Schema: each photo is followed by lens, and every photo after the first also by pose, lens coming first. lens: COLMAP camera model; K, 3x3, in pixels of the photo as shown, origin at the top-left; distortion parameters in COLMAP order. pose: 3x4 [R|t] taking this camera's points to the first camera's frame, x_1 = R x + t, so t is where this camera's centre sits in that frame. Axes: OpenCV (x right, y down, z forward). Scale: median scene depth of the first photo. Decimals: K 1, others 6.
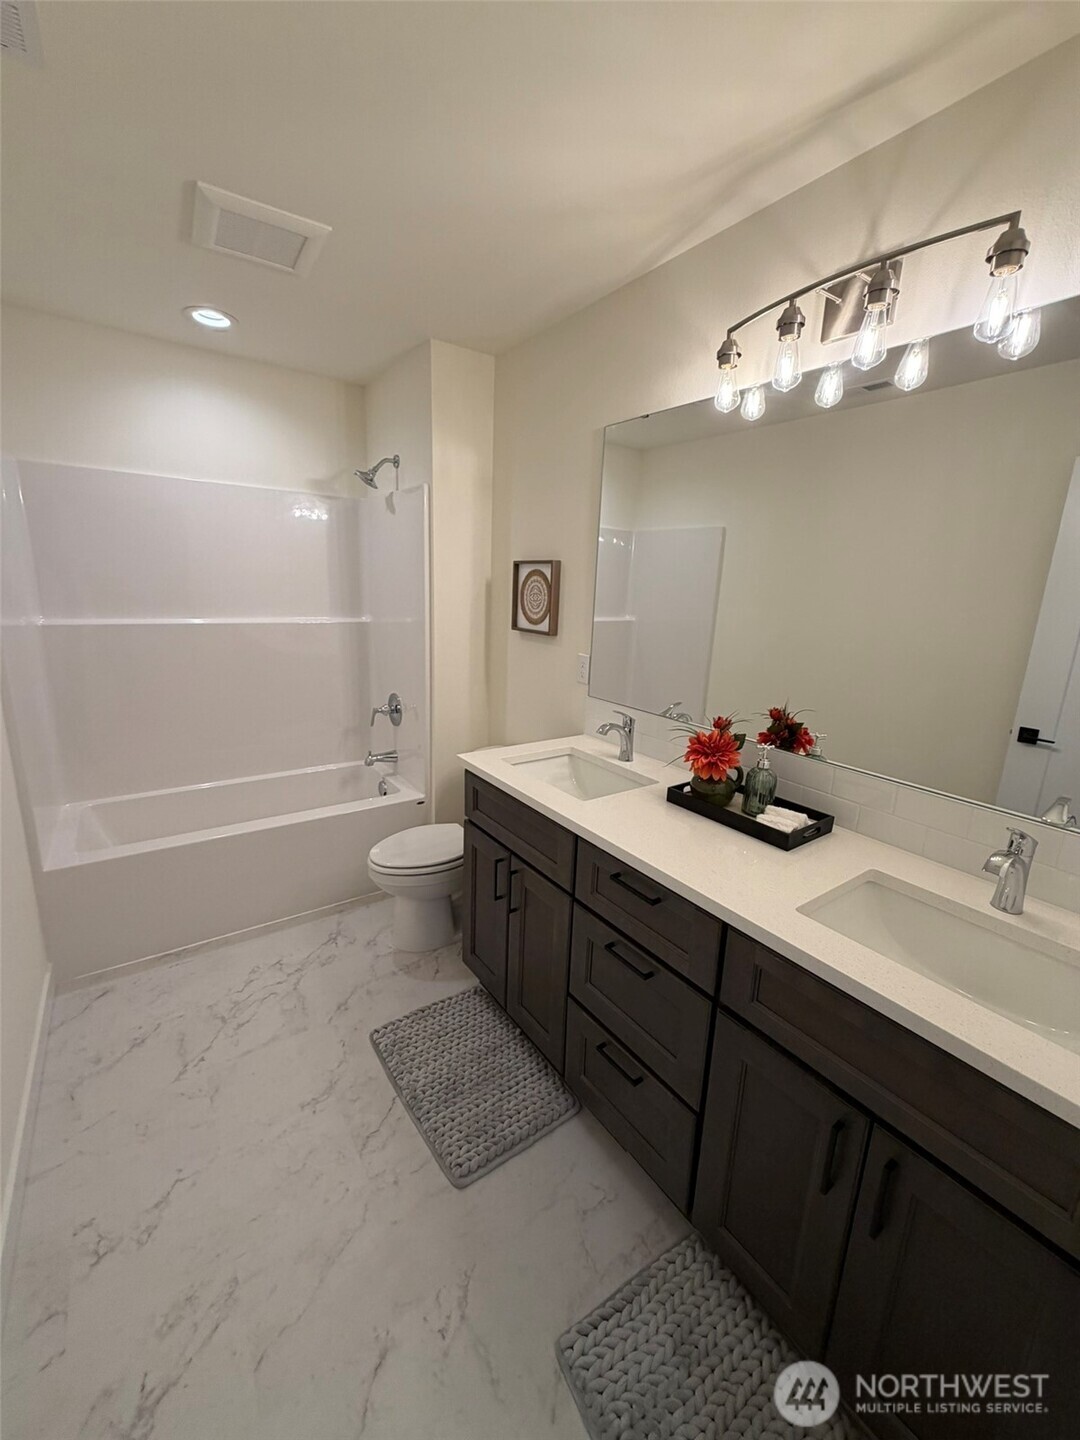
lens RADIAL K [[573.4, 0, 536.1], [0, 573.4, 714.9], [0, 0, 1]] dist [0.000146, 0.000166]
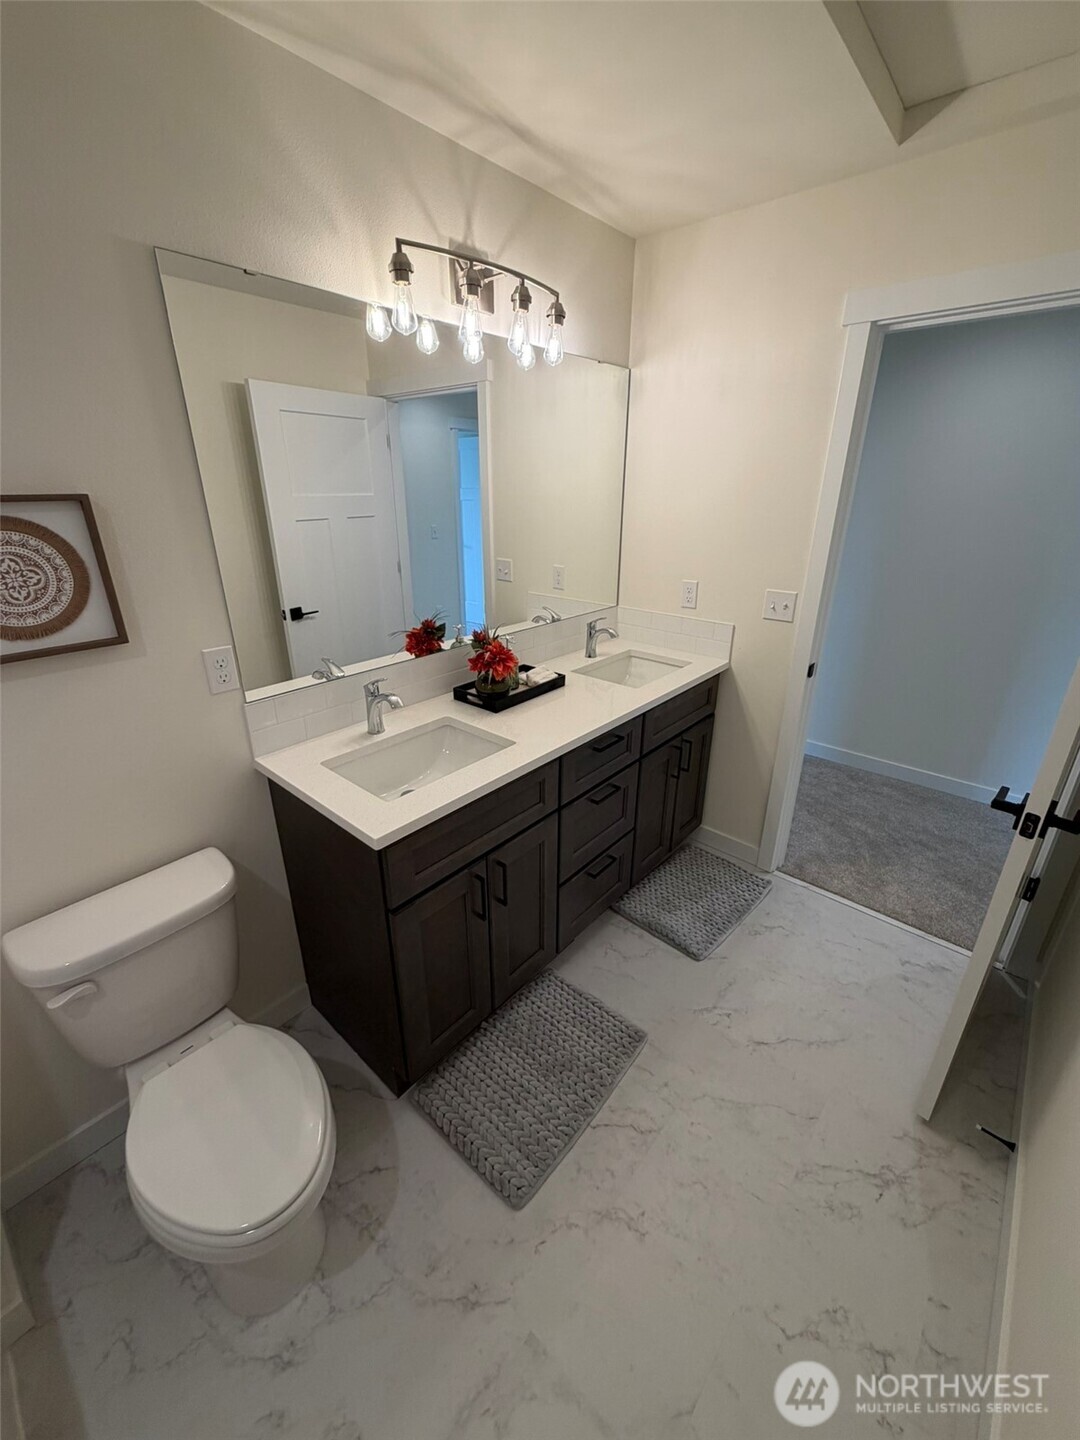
lens RADIAL K [[578.1, 0, 540.0], [0, 578.1, 720.0], [0, 0, 1]] dist [-0.000577, -0.000272]
pose [[-0.238343, -0.403278, 0.883493, -0.868009], [0.211896, 0.866199, 0.452548, -0.363730], [-0.947783, 0.295070, -0.120999, 1.116431]]
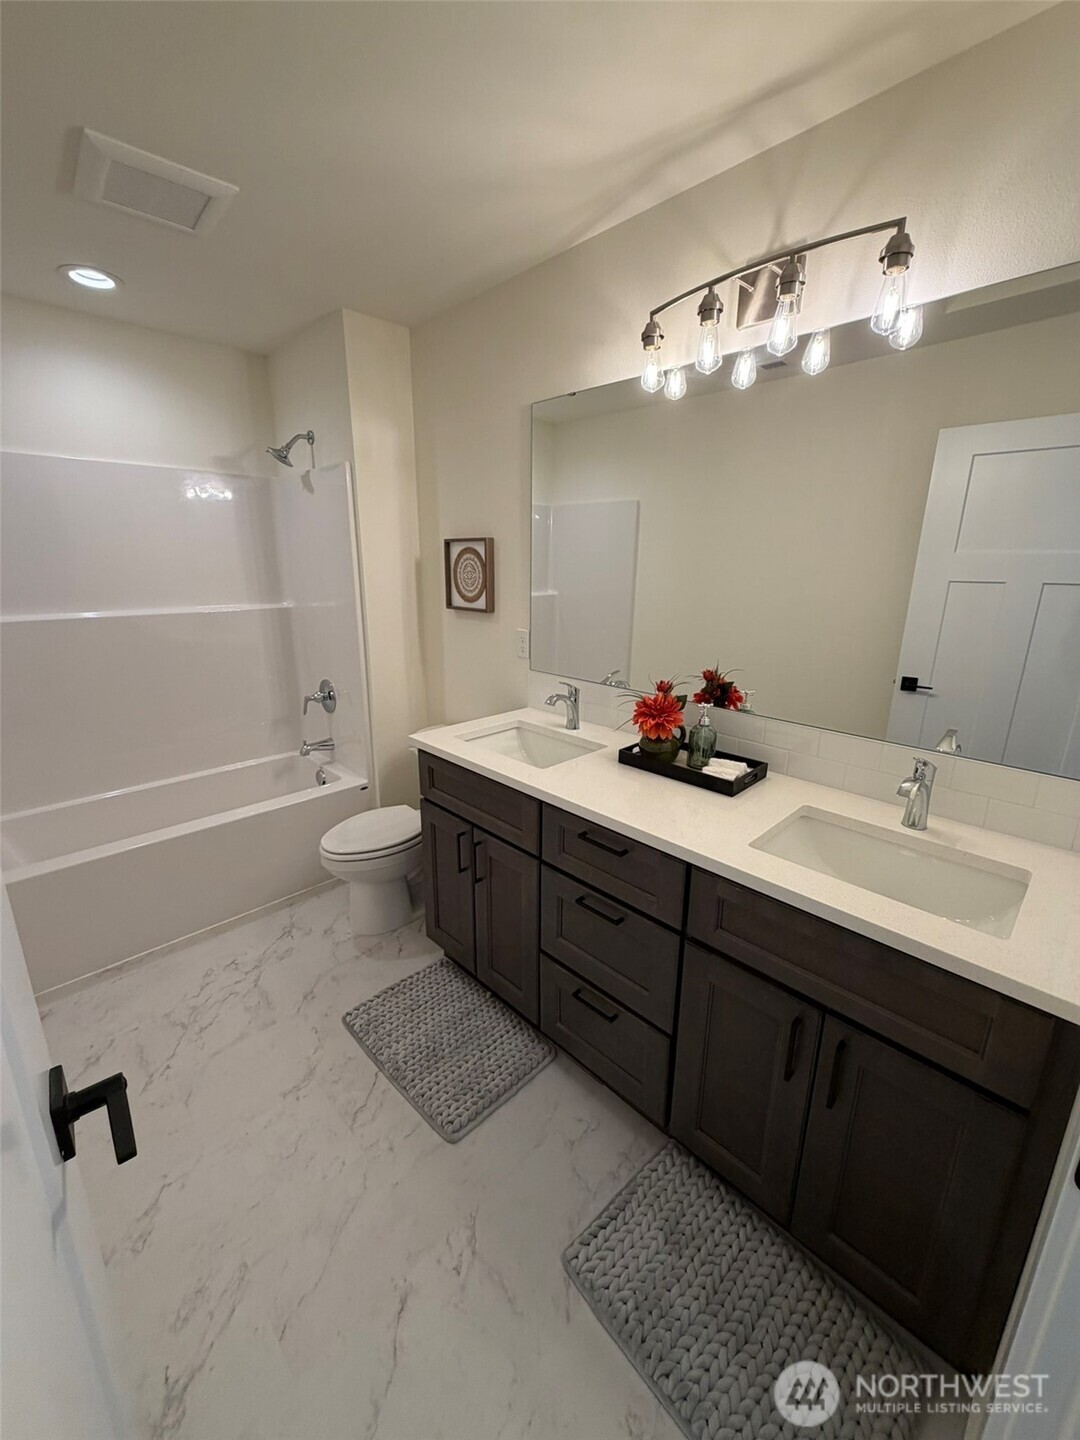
lens RADIAL K [[573.4, 0, 536.1], [0, 573.4, 714.9], [0, 0, 1]] dist [0.000146, 0.000166]
pose [[0.987368, -0.071191, 0.141552, -0.073140], [0.065422, 0.996842, 0.045009, 0.003443], [-0.144309, -0.035179, 0.988907, -0.035082]]
